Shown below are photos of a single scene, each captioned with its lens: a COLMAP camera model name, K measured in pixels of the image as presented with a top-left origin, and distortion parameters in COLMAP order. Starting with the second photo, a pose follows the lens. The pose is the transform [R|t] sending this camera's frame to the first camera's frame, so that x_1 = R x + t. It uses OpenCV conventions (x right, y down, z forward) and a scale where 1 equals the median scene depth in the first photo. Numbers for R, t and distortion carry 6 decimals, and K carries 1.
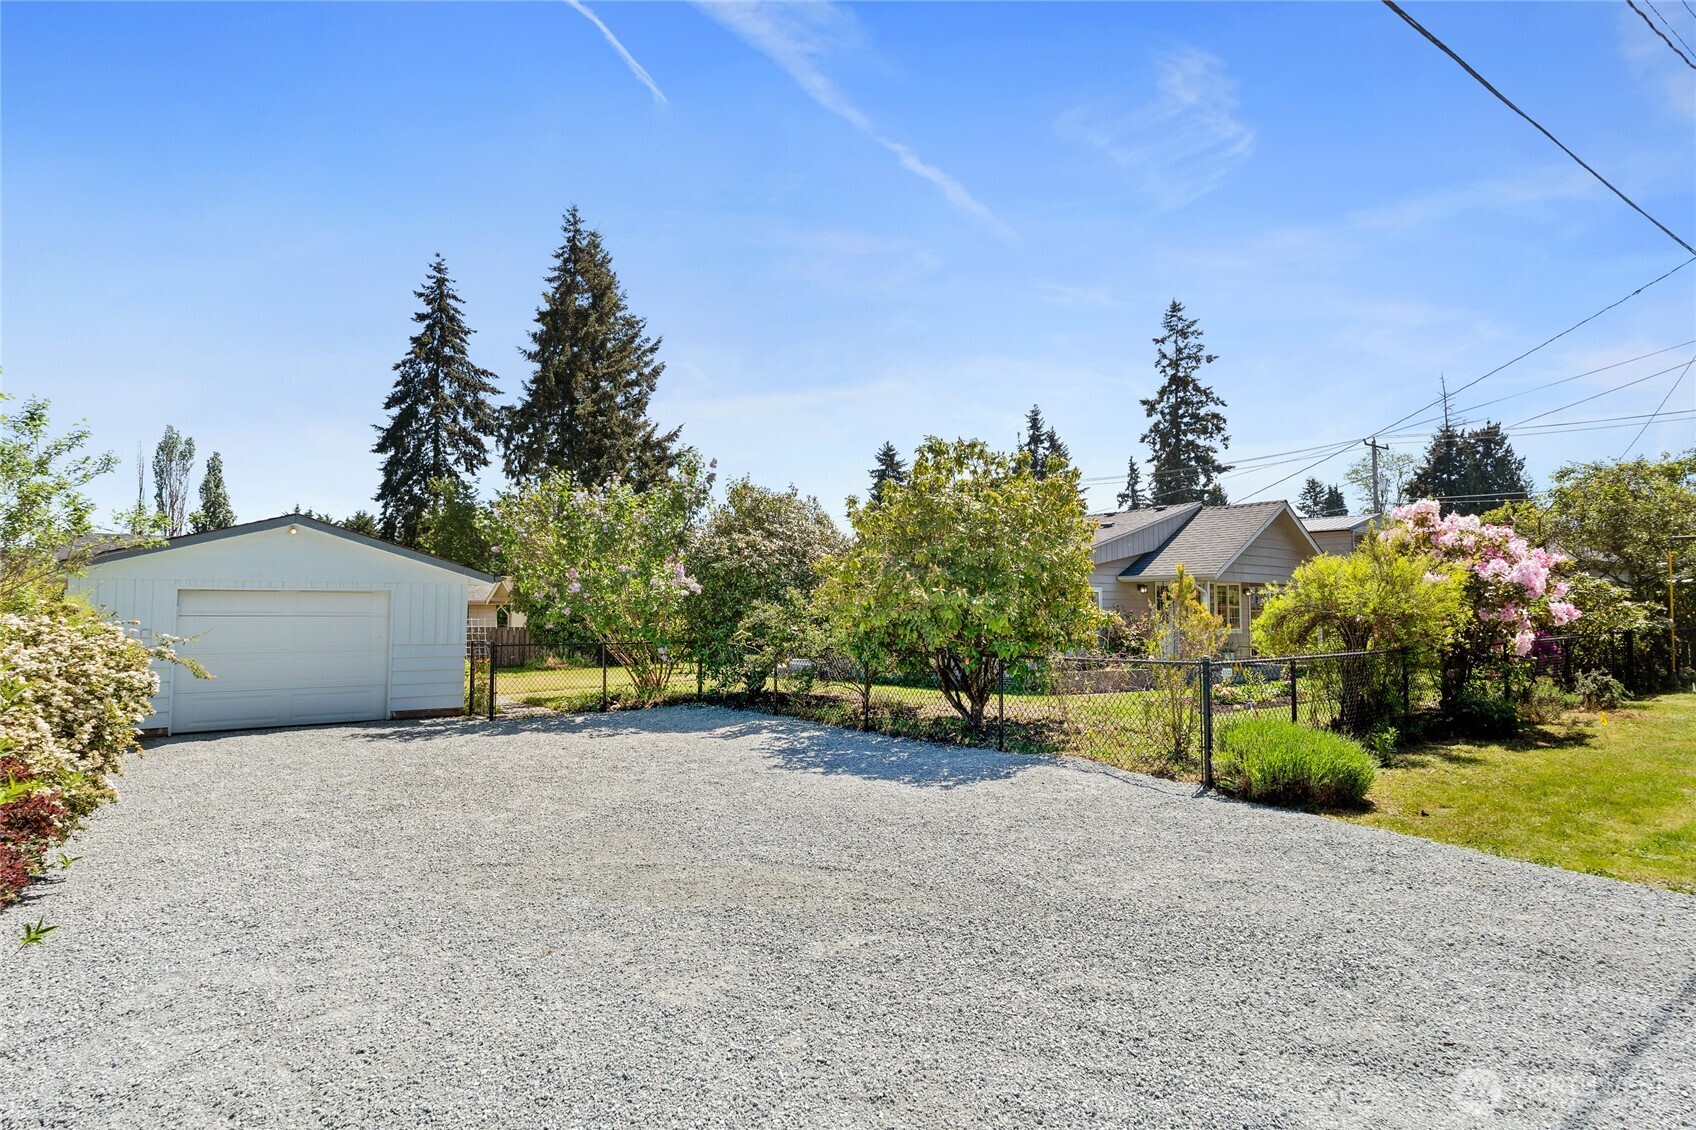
lens RADIAL K [[896.9, 0, 846.3], [0, 896.9, 564.4], [0, 0, 1]] dist [-0.004704, -0.000254]
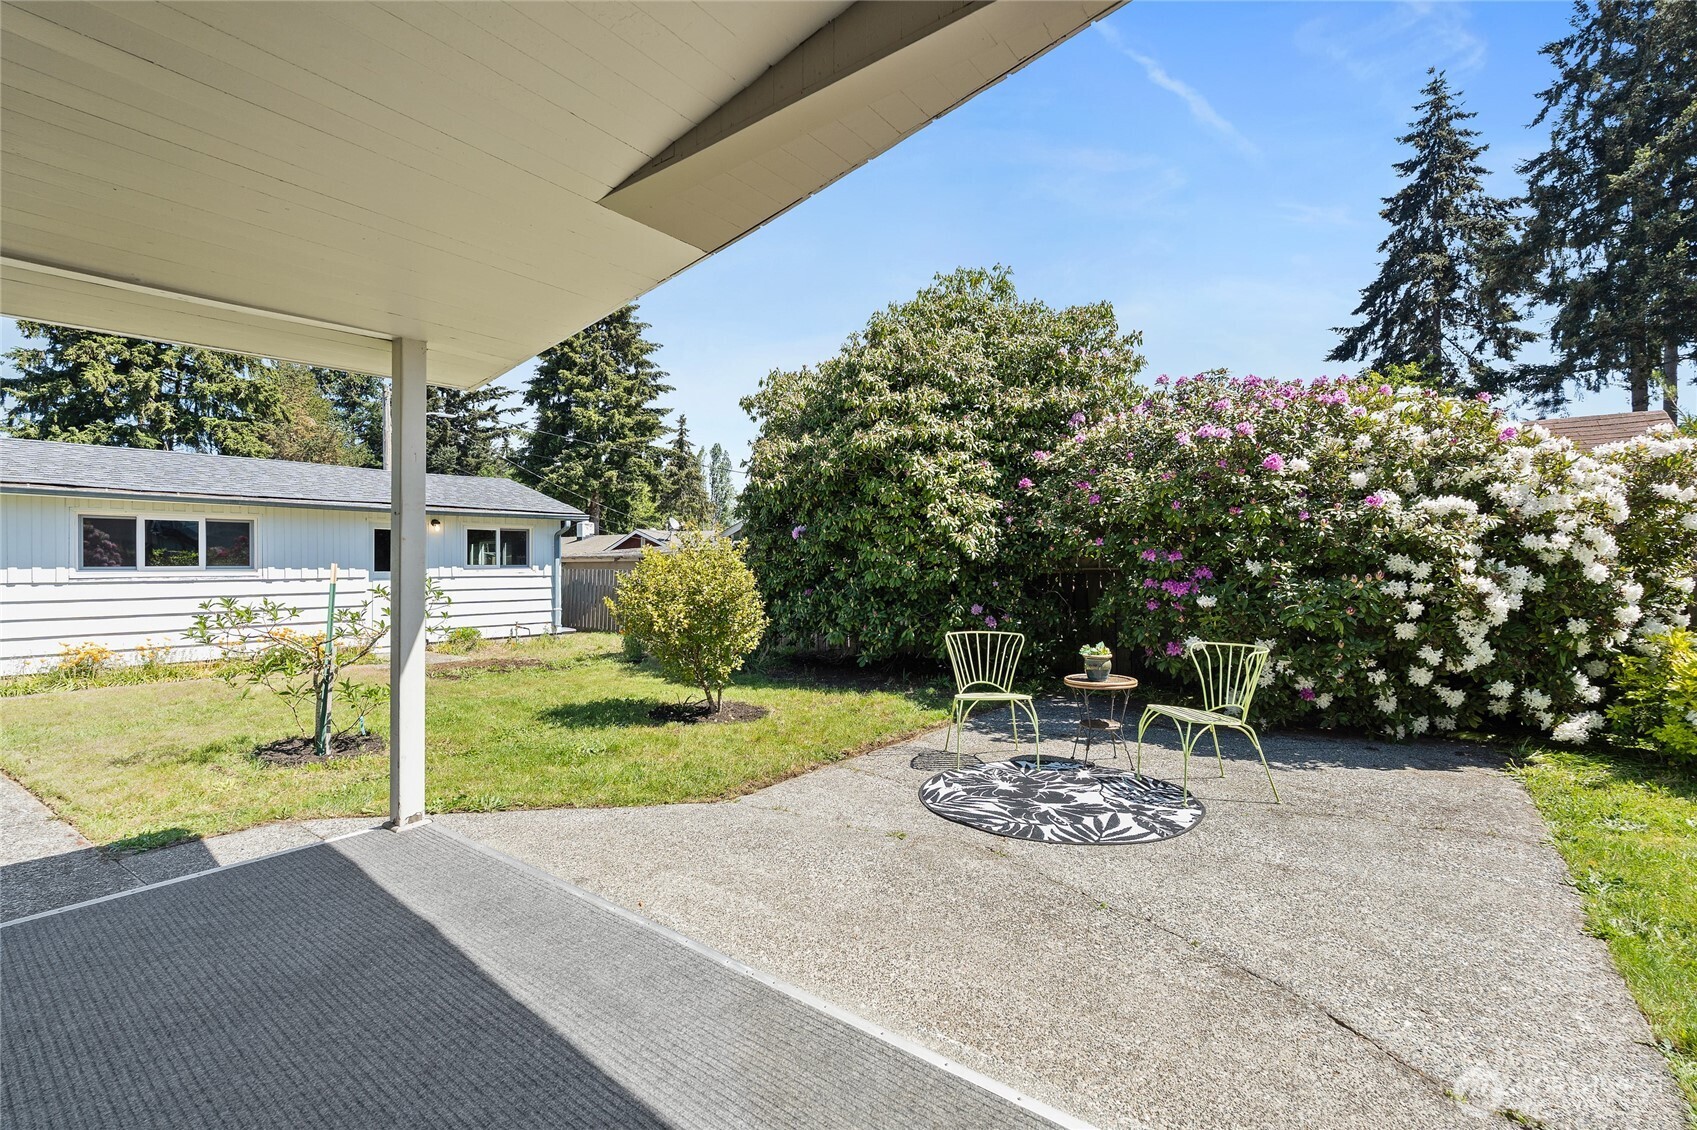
lens RADIAL K [[747.6, 0, 853.7], [0, 747.6, 563.6], [0, 0, 1]] dist [-0.002446, -0.000430]
pose [[0.238516, 0.000829, -0.971138, 0.013845], [0.050331, 0.998645, 0.013214, 0.015843], [0.969834, -0.052030, 0.238151, 0.242474]]
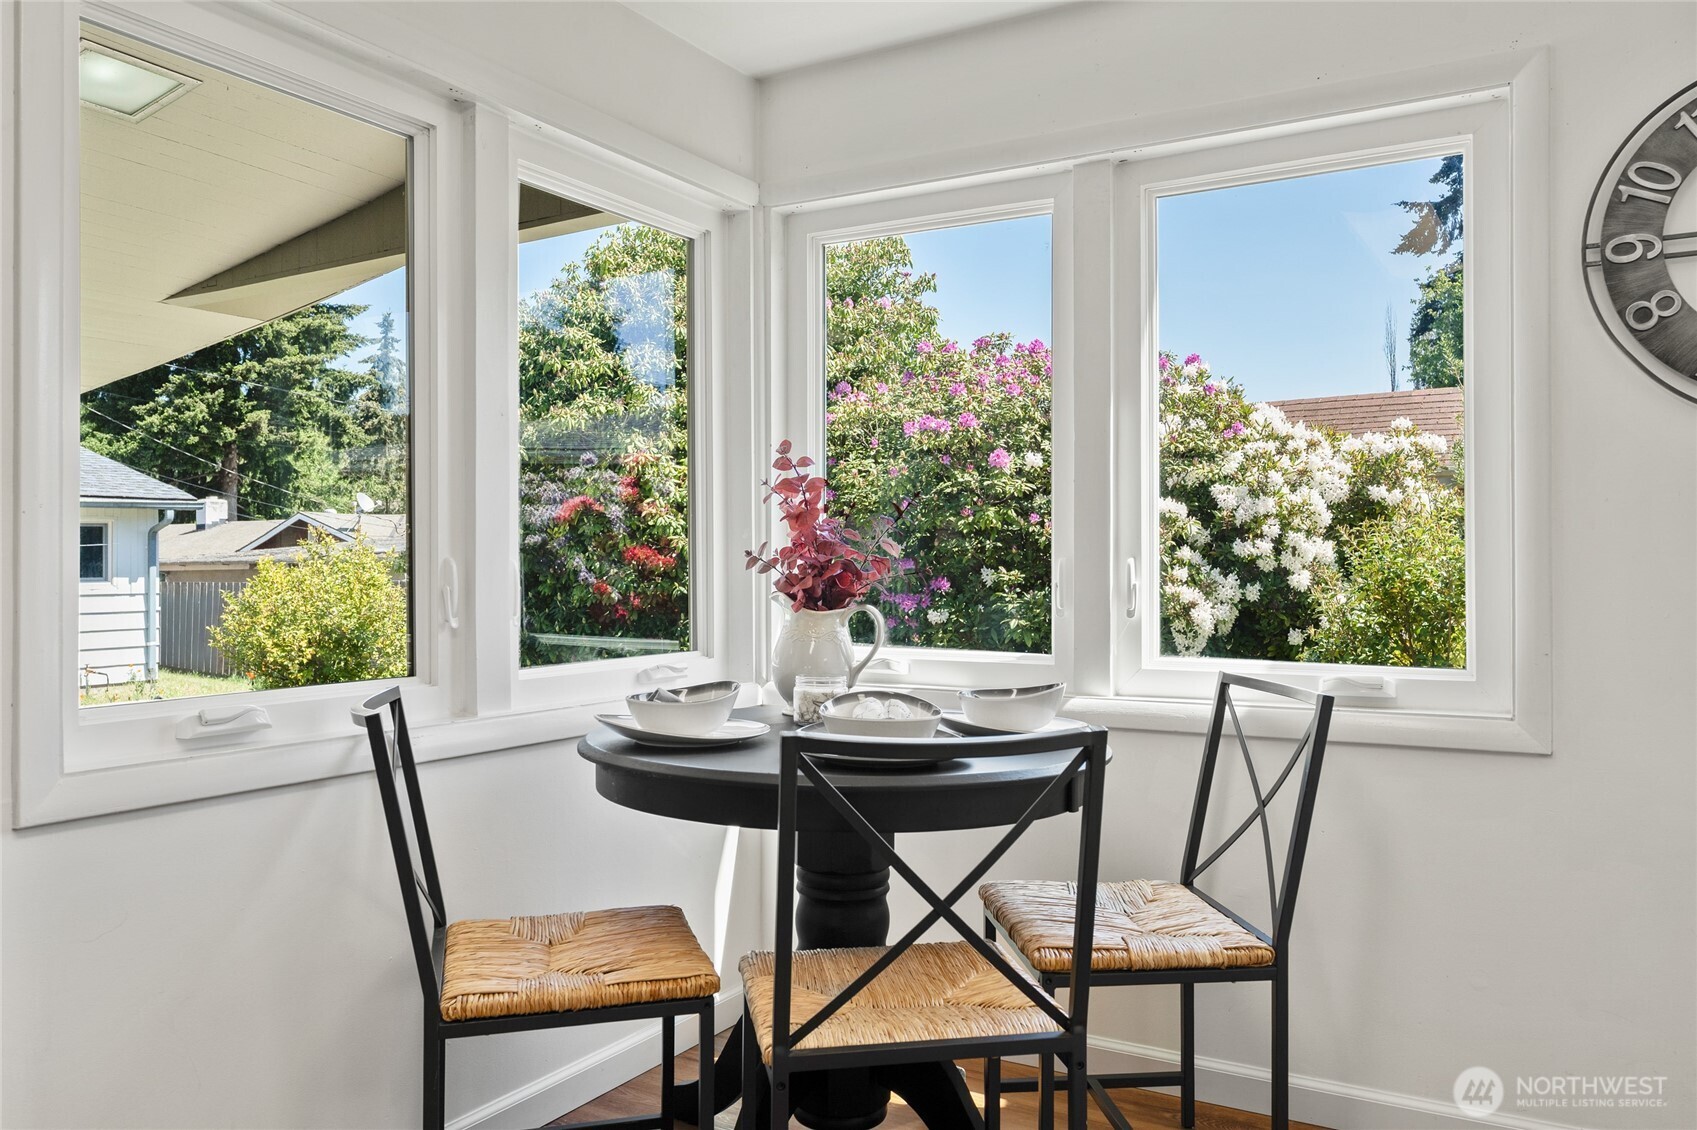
lens RADIAL K [[1271.1, 0, 855.6], [0, 1271.1, 543.8], [0, 0, 1]] dist [0.003412, -0.002688]
pose [[0.353213, -0.015791, -0.935410, 0.040671], [0.057901, 0.998310, 0.005011, 0.015294], [0.933750, -0.055931, 0.353530, 0.247345]]
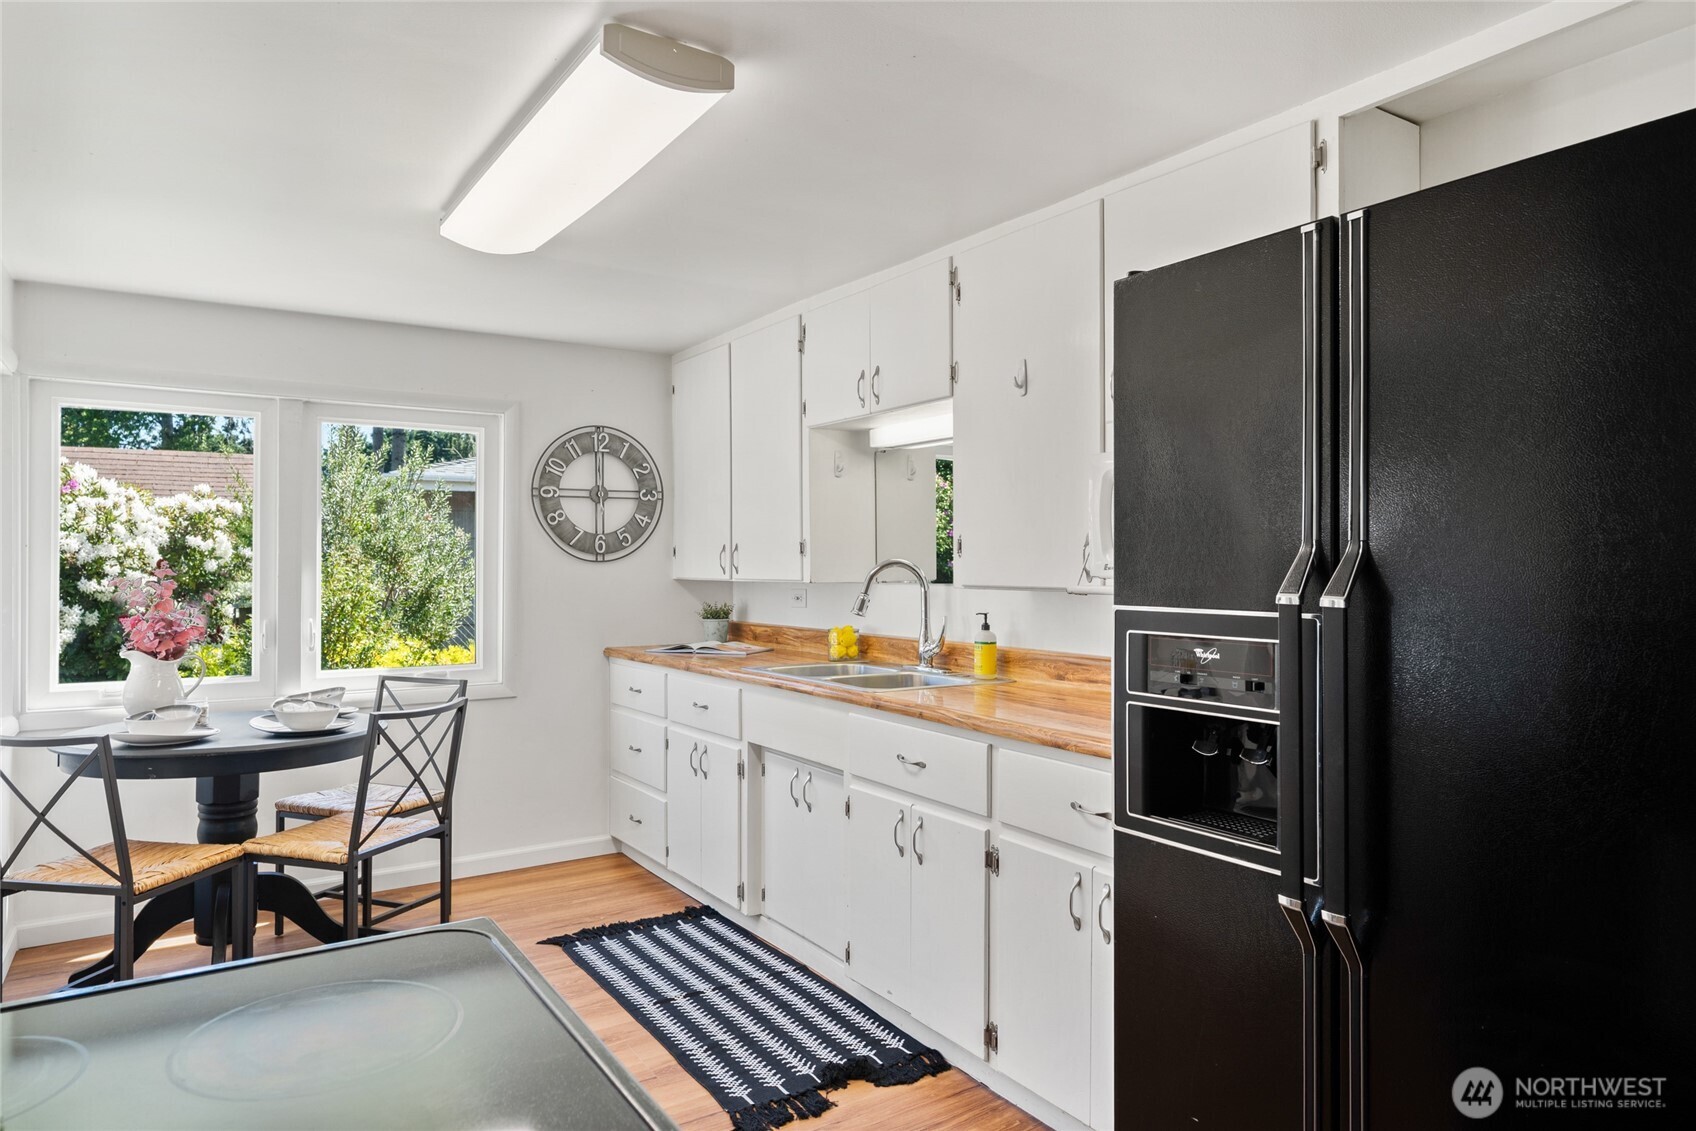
lens RADIAL K [[1047.9, 0, 848.3], [0, 1047.9, 563.2], [0, 0, 1]] dist [0.004594, 0.000257]
pose [[0.993569, -0.001652, -0.113216, 0.042925], [0.007905, 0.998466, 0.054799, 0.011945], [0.112951, -0.055341, 0.992058, 0.224993]]
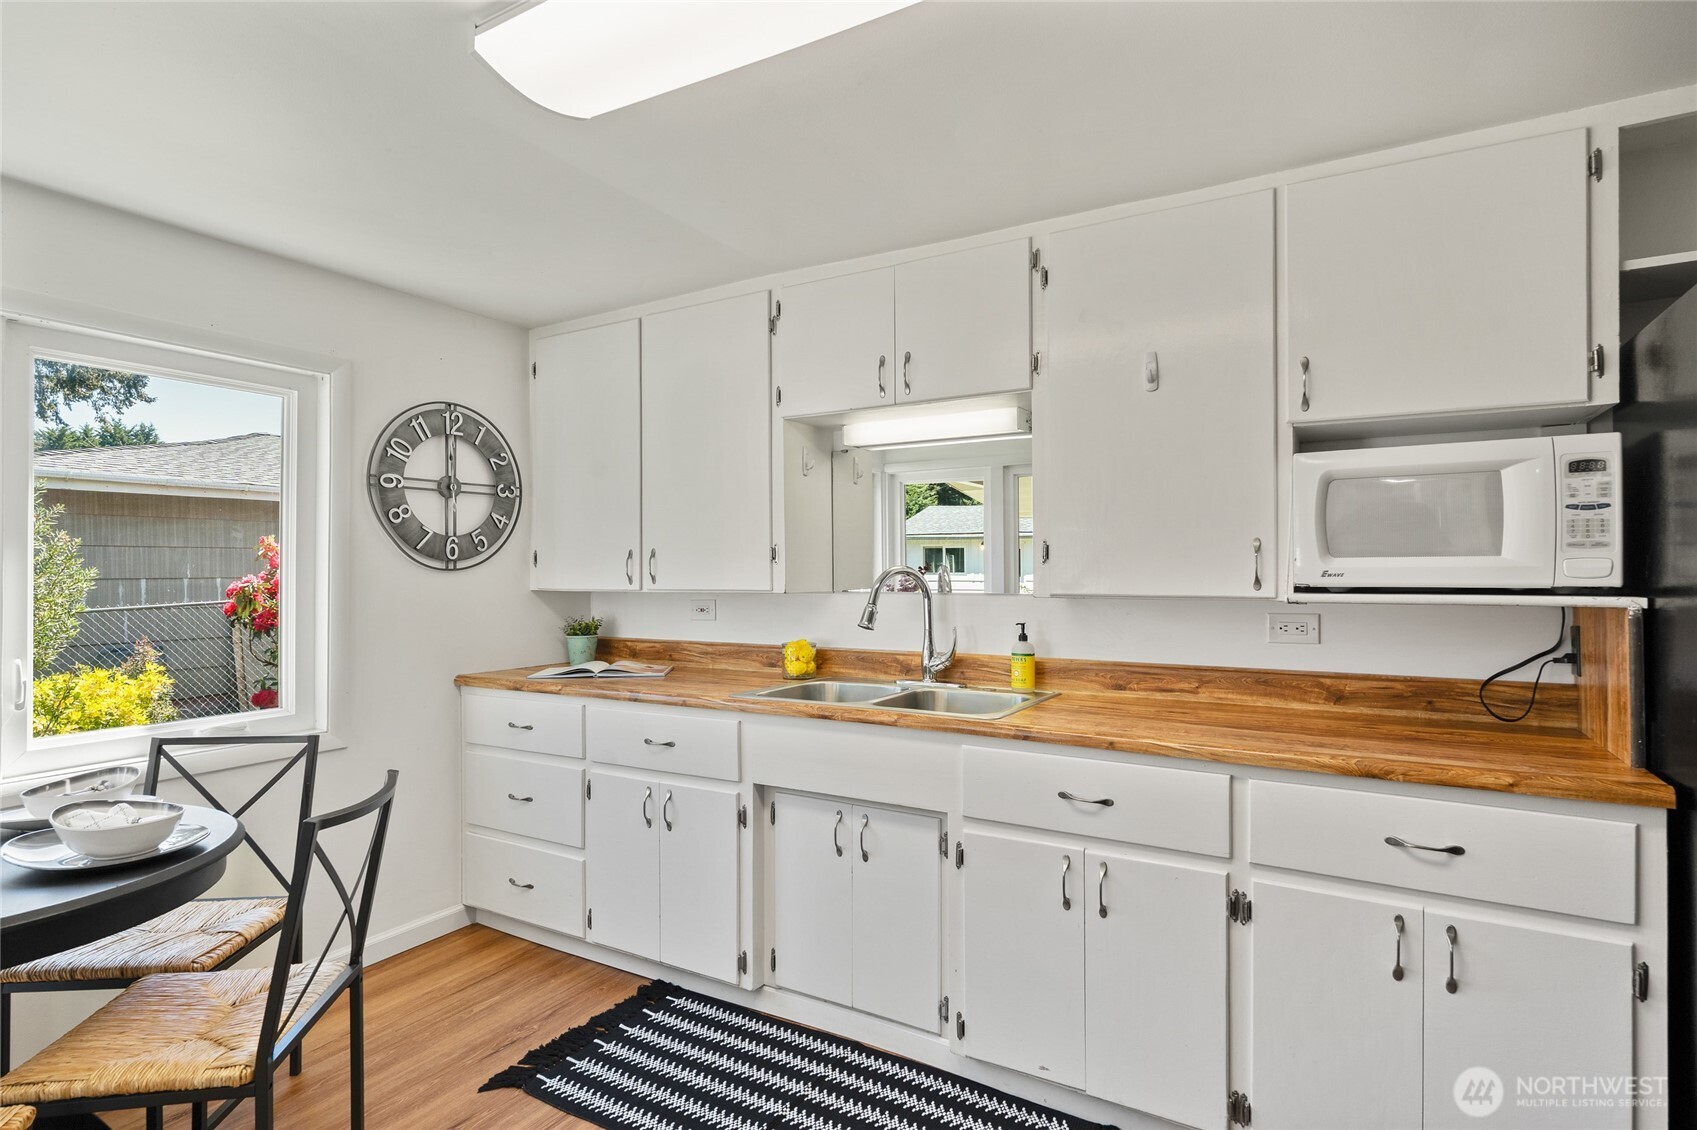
lens RADIAL K [[853.9, 0, 855.1], [0, 853.9, 567.7], [0, 0, 1]] dist [-0.003197, 0.001018]
pose [[0.939856, -0.002666, 0.341561, 0.030332], [-0.014586, 0.998744, 0.047930, 0.012545], [-0.341260, -0.050029, 0.938637, 0.235689]]
